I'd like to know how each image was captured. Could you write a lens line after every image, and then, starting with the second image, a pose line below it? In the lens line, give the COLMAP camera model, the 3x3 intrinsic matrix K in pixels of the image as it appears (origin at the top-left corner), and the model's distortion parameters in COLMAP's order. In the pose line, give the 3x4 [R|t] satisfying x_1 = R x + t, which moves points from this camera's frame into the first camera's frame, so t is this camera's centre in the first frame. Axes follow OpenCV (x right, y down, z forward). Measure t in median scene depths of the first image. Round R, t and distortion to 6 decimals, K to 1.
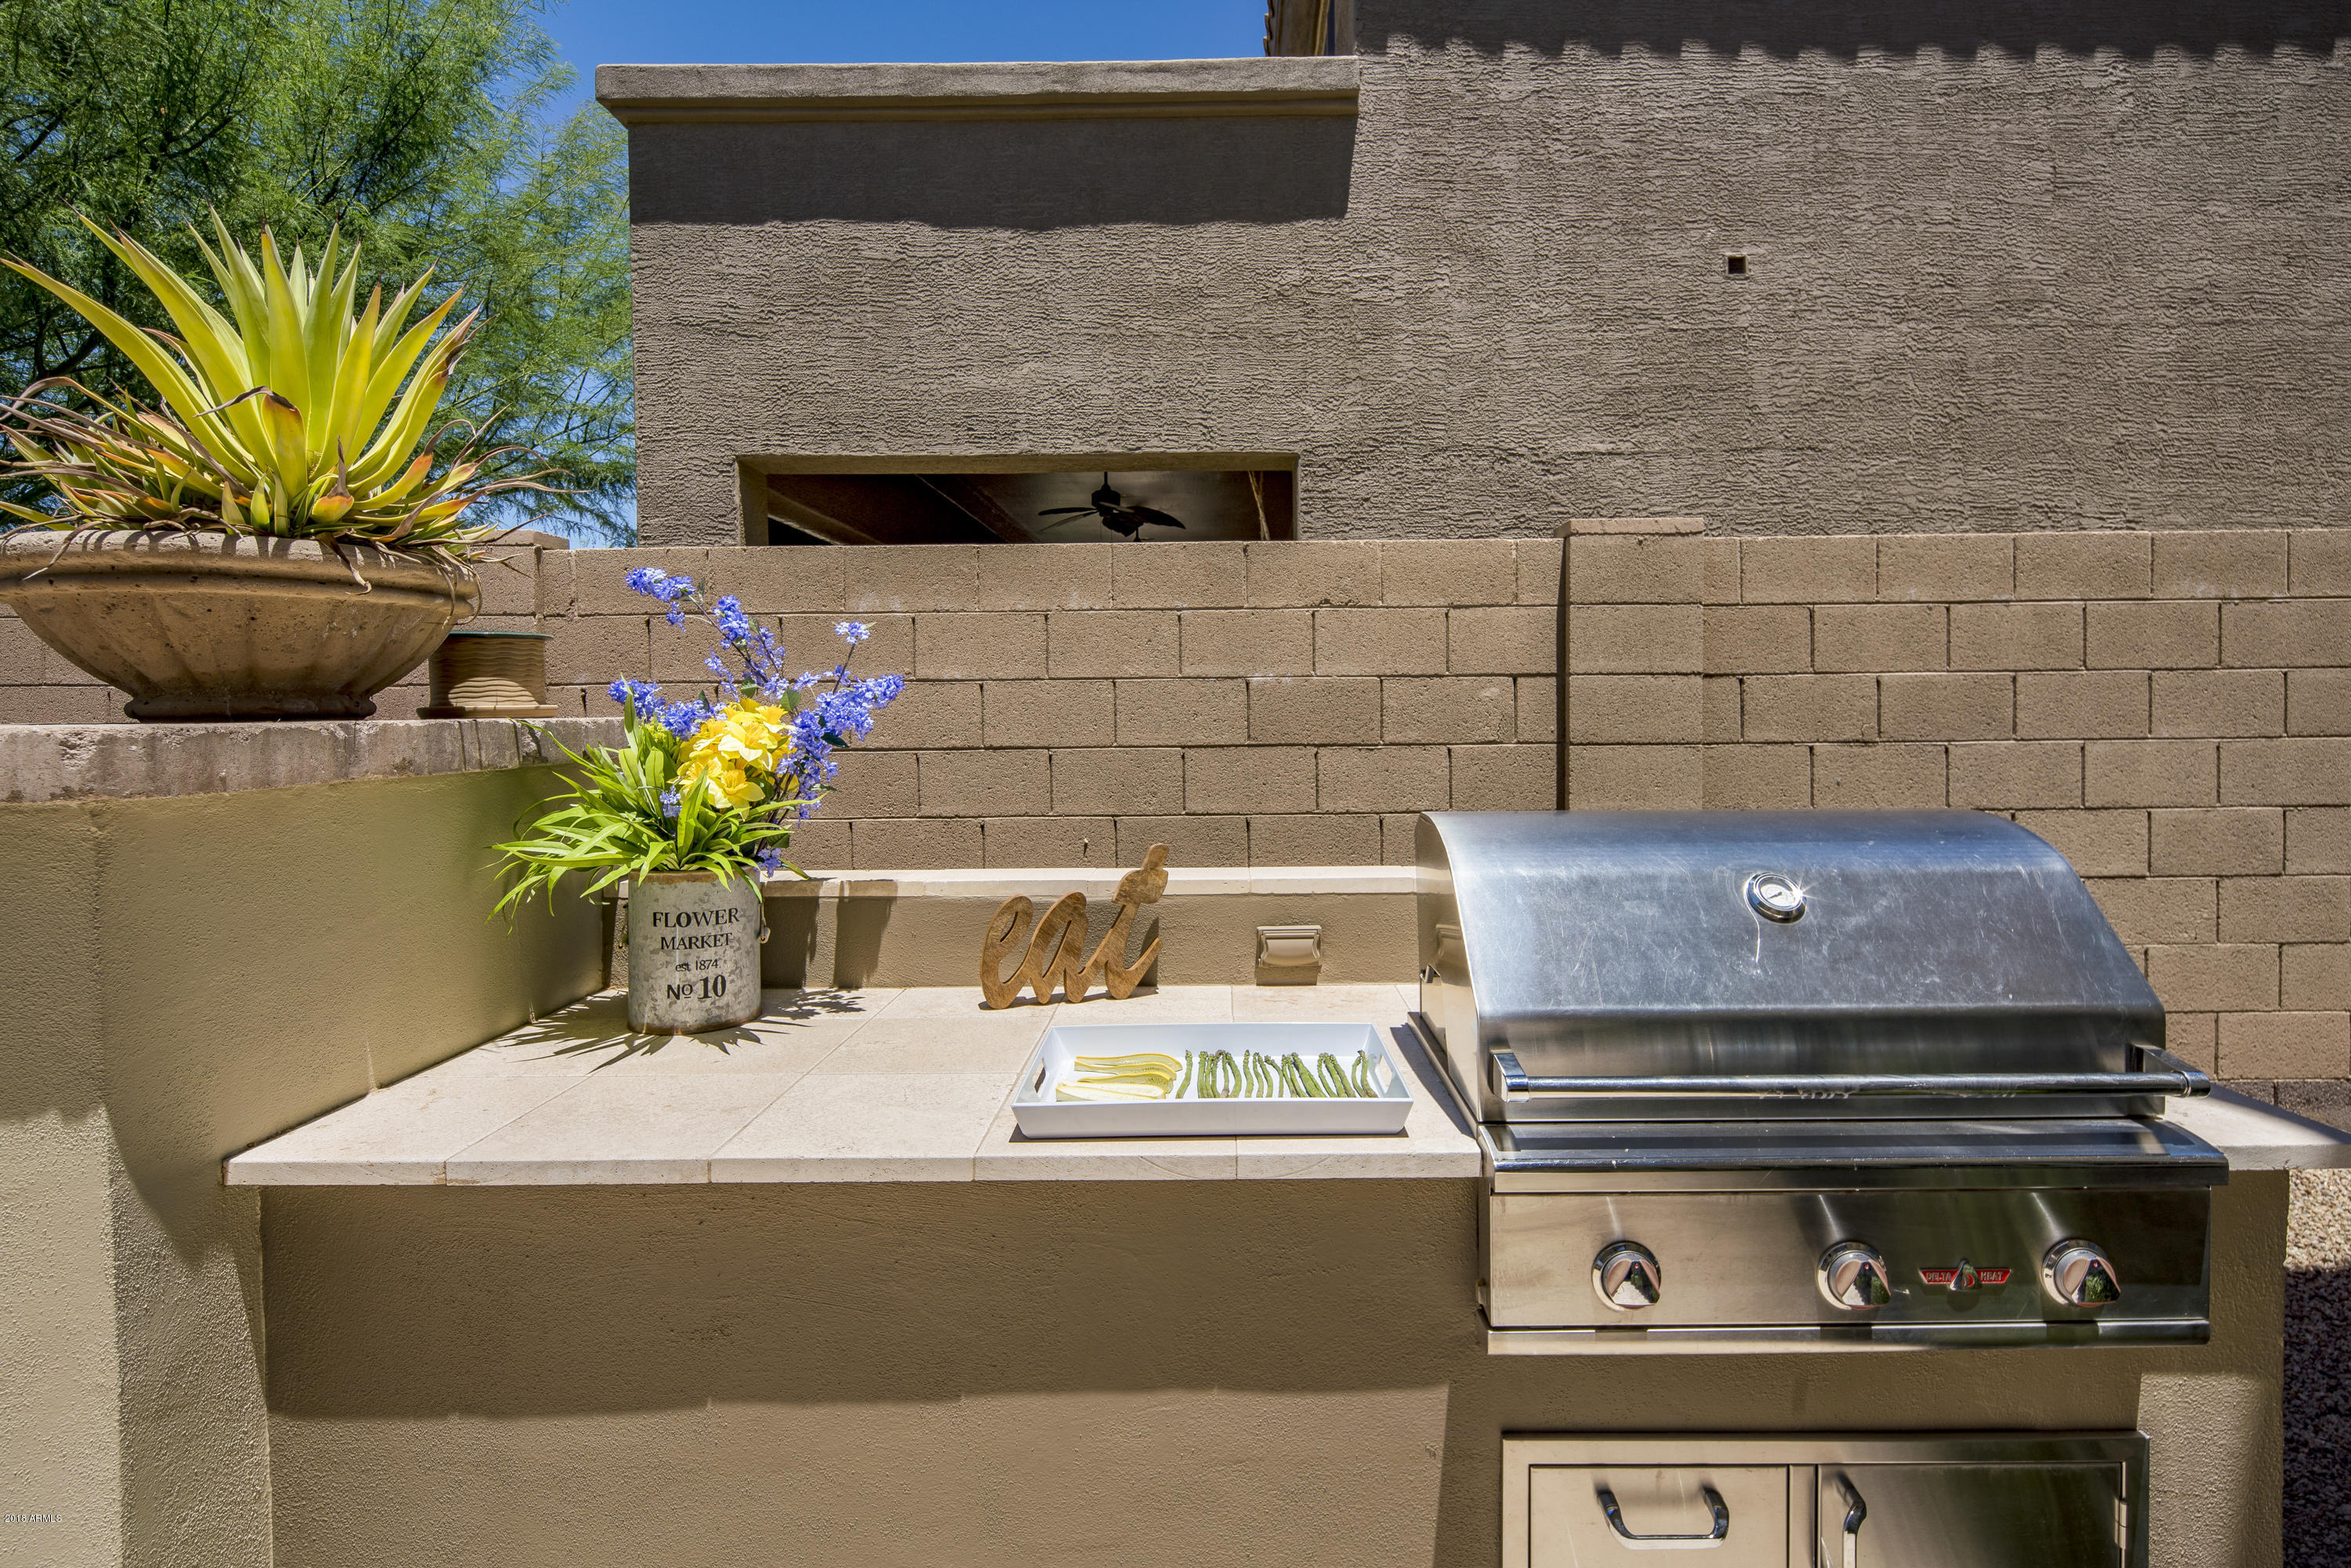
lens RADIAL K [[1150.3, 0, 1219.7], [0, 1150.3, 732.6], [0, 0, 1]] dist [0.007301, -0.004950]
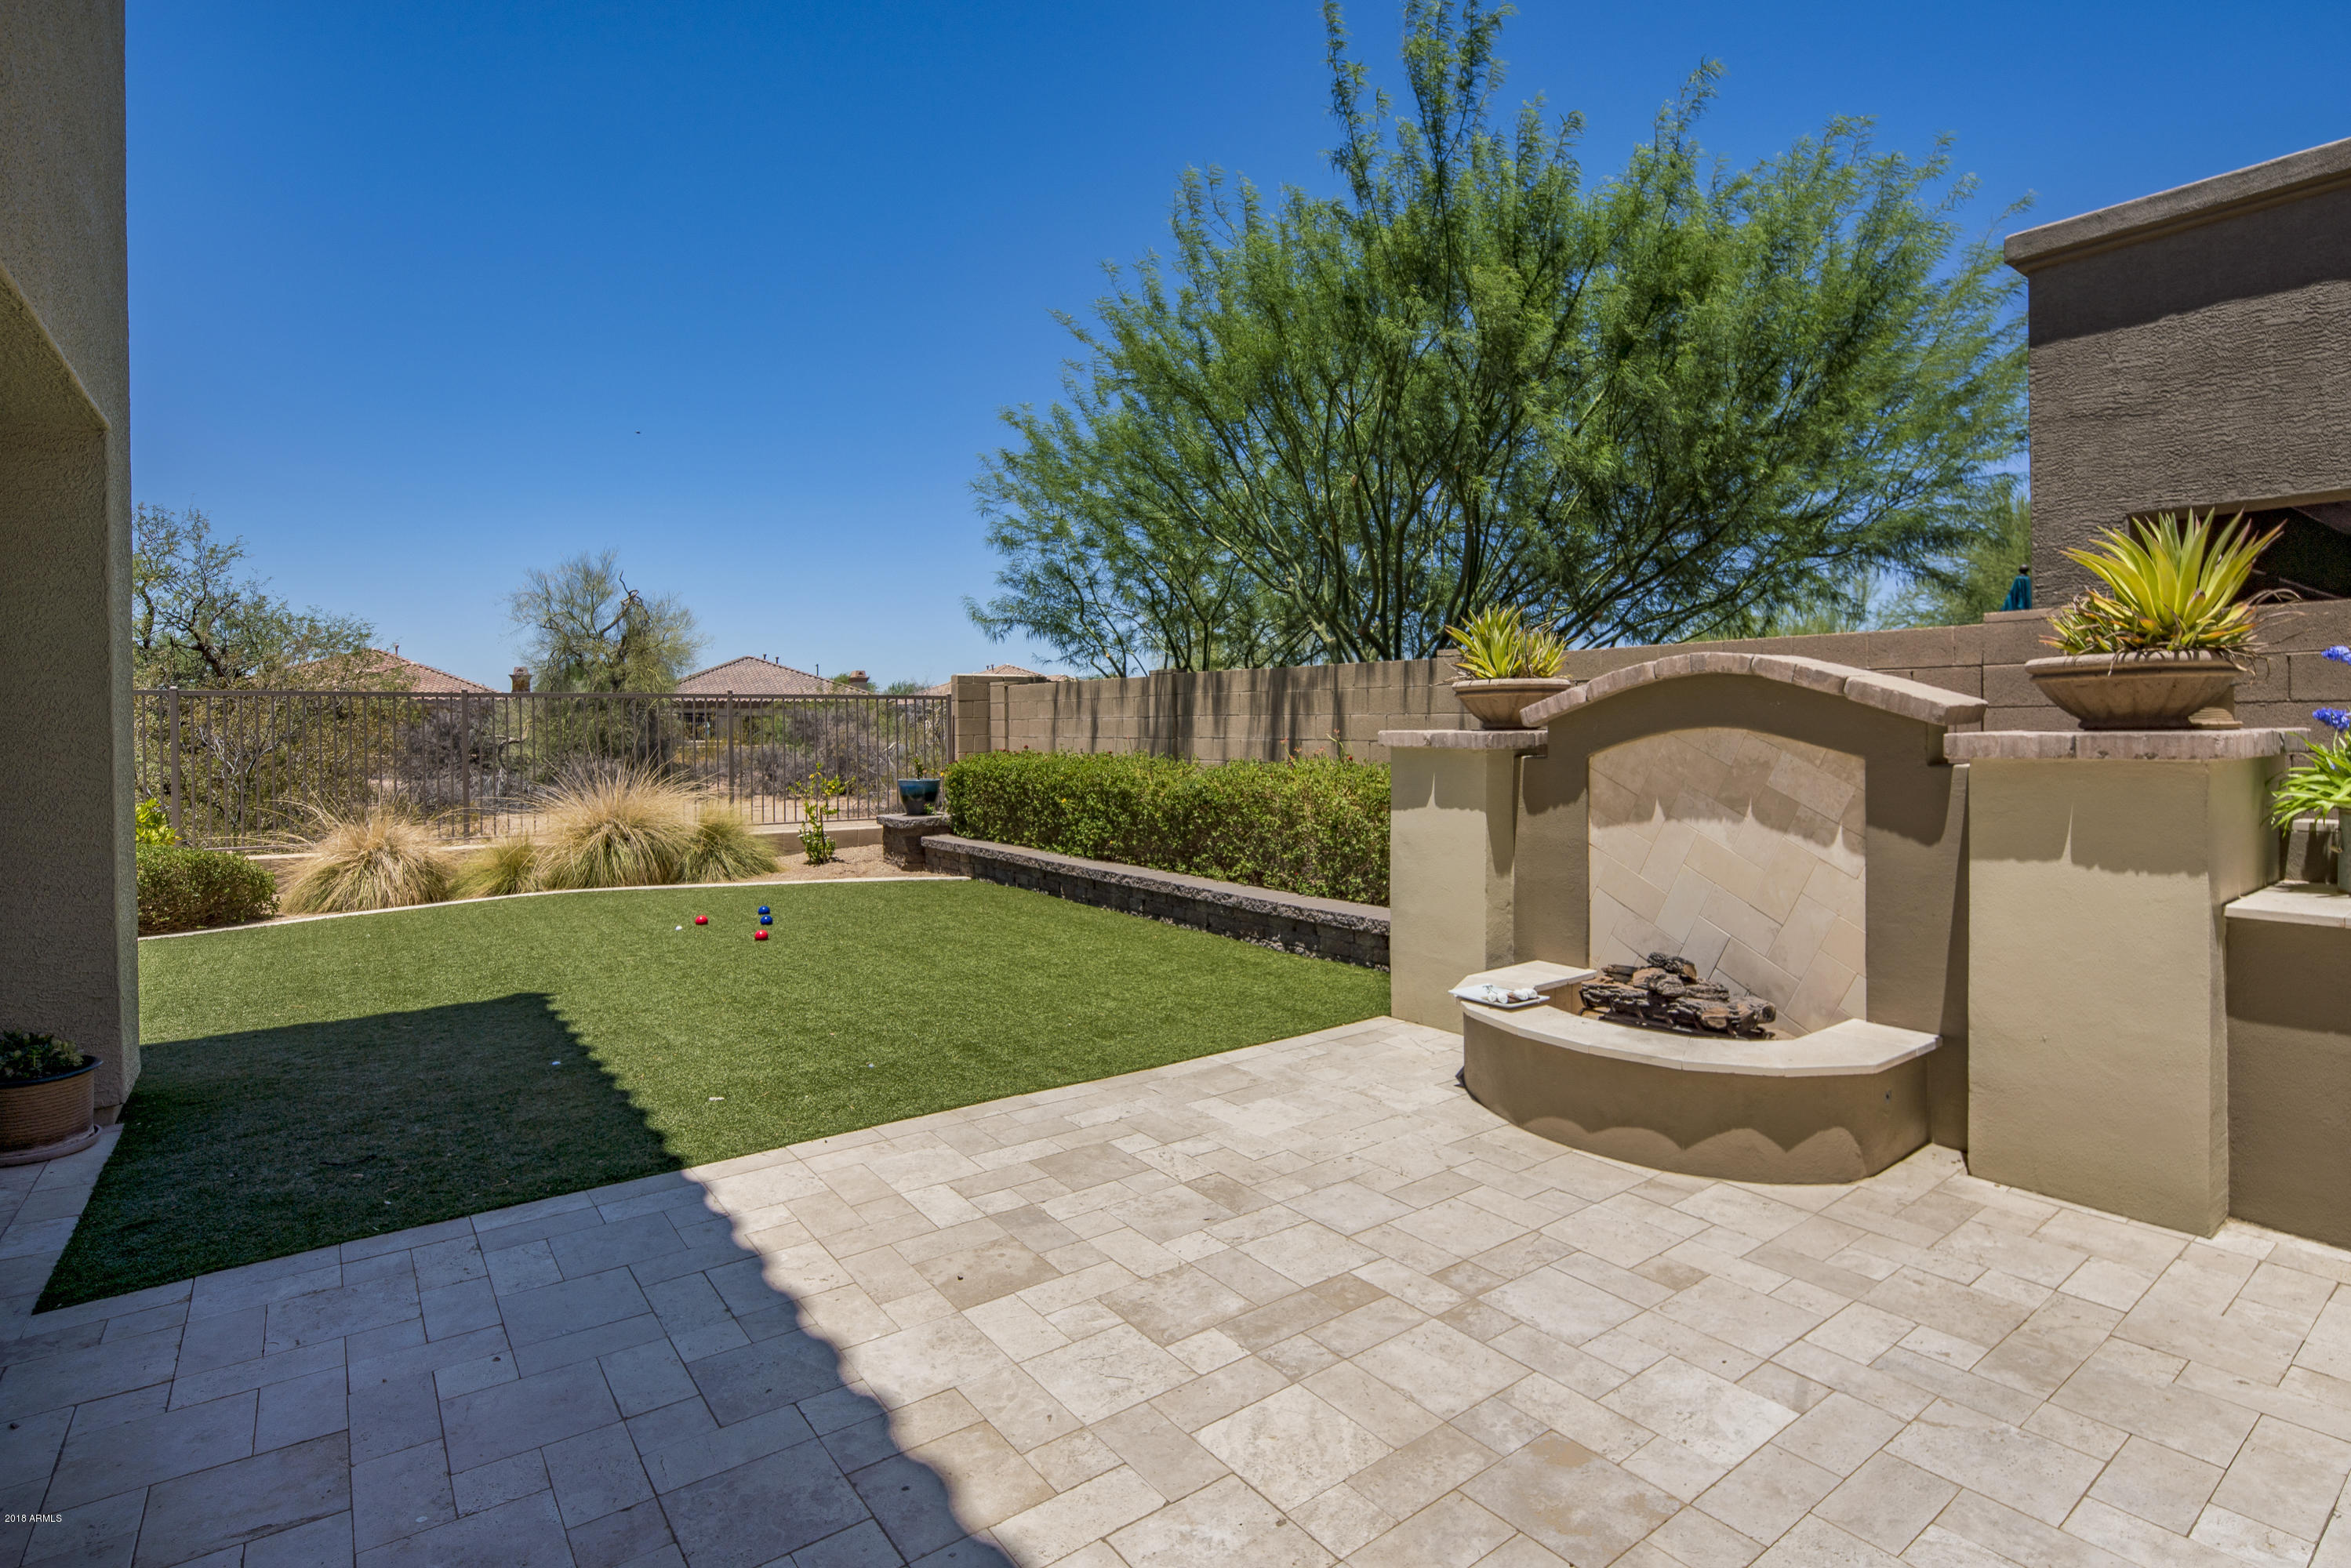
lens RADIAL K [[1150.1, 0, 1219.7], [0, 1150.1, 732.6], [0, 0, 1]] dist [0.007301, -0.004950]
pose [[0.626106, 0.006976, -0.779707, -0.063539], [-0.011008, 0.999939, 0.000107, 0.004289], [0.779660, 0.008515, 0.626145, -0.527676]]
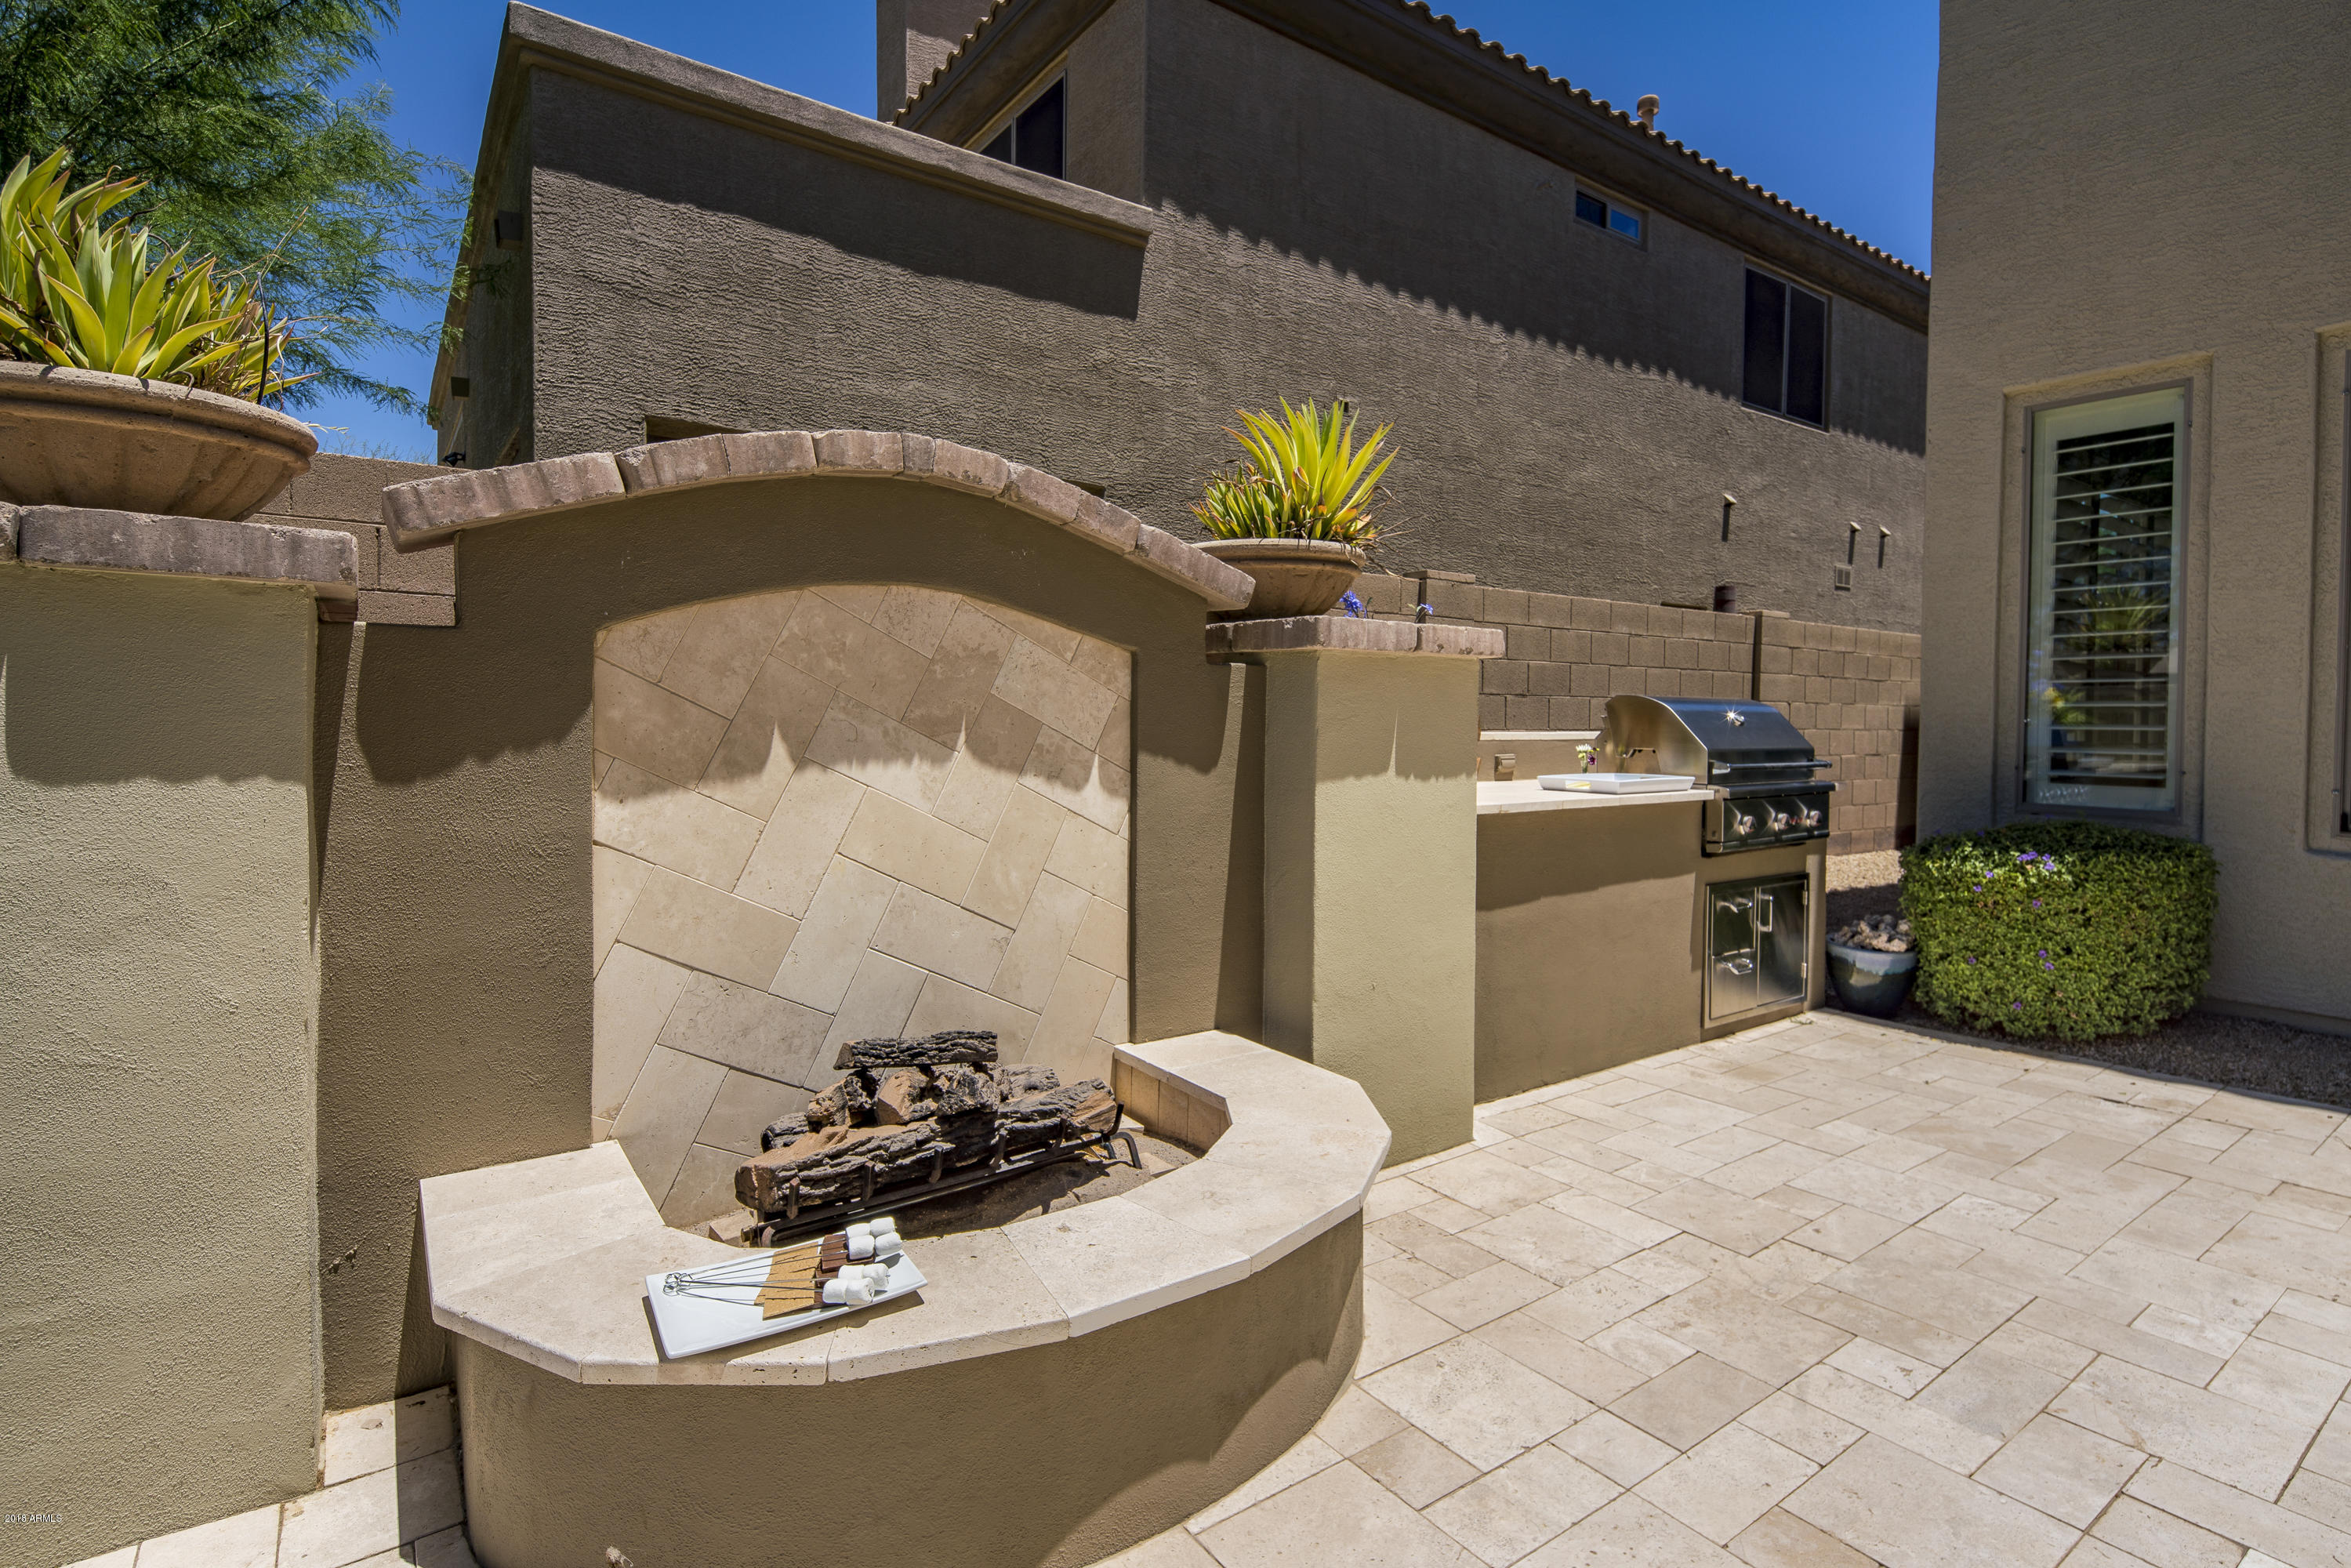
lens RADIAL K [[1154.5, 0, 1241.0], [0, 1154.5, 734.7], [0, 0, 1]] dist [0.003610, 0.000512]
pose [[0.790243, 0.006909, 0.612754, -0.634970], [-0.005202, 0.999976, -0.004567, 0.053067], [-0.612771, 0.000421, 0.790260, -0.166993]]
